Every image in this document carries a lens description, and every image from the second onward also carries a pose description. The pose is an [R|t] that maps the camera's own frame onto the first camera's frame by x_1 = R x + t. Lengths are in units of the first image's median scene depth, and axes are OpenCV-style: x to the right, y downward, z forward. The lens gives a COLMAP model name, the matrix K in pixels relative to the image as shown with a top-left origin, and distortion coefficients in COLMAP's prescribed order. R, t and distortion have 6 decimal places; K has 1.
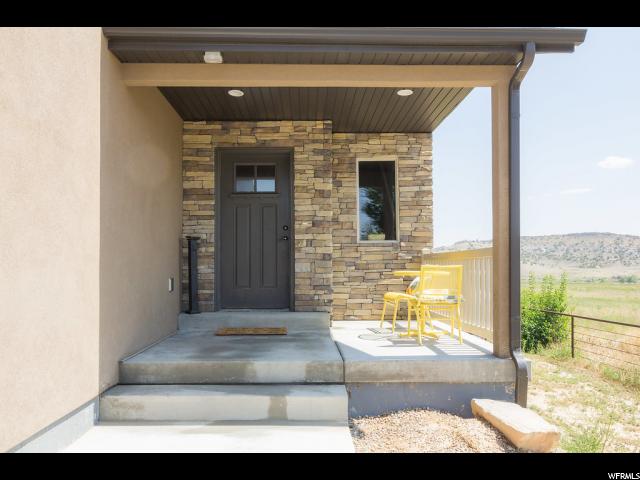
lens RADIAL K [[522.2, 0, 320.0], [0, 522.2, 240.0], [0, 0, 1]] dist [0.001785, 0.001014]
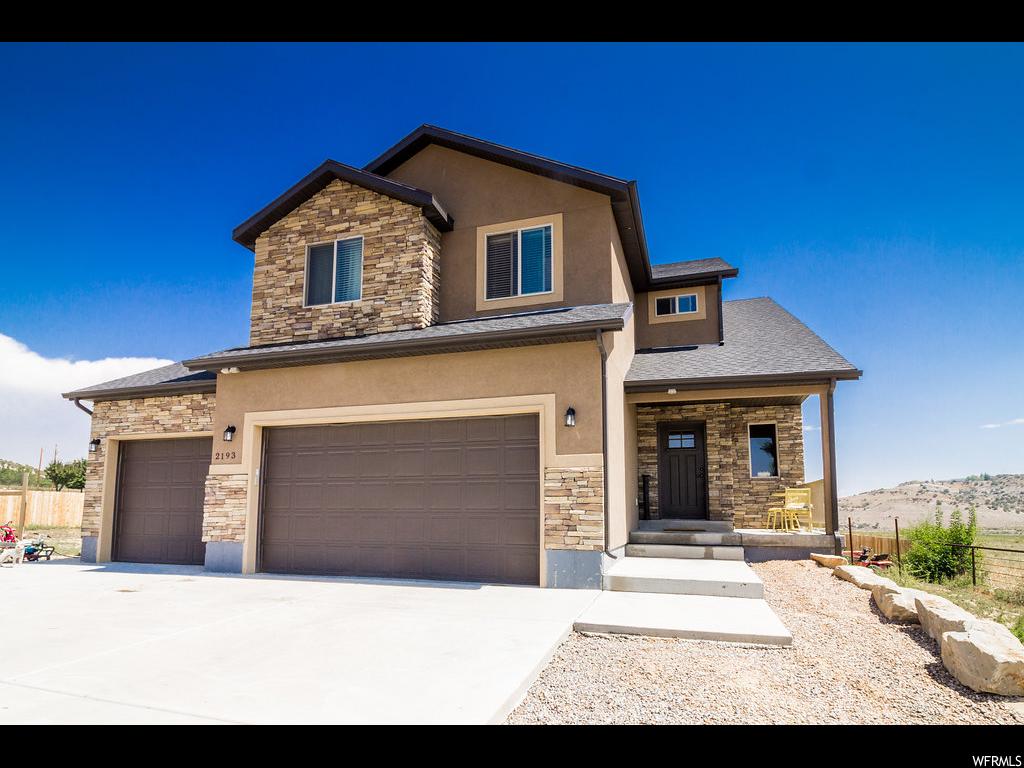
lens RADIAL K [[577.0, 0, 513.4], [0, 577.0, 443.2], [0, 0, 1]] dist [-0.003616, -0.001191]
pose [[0.943960, -0.028622, -0.328816, -0.027281], [0.005940, 0.997545, -0.069780, 0.018500], [0.330006, 0.063917, 0.941813, -0.903338]]
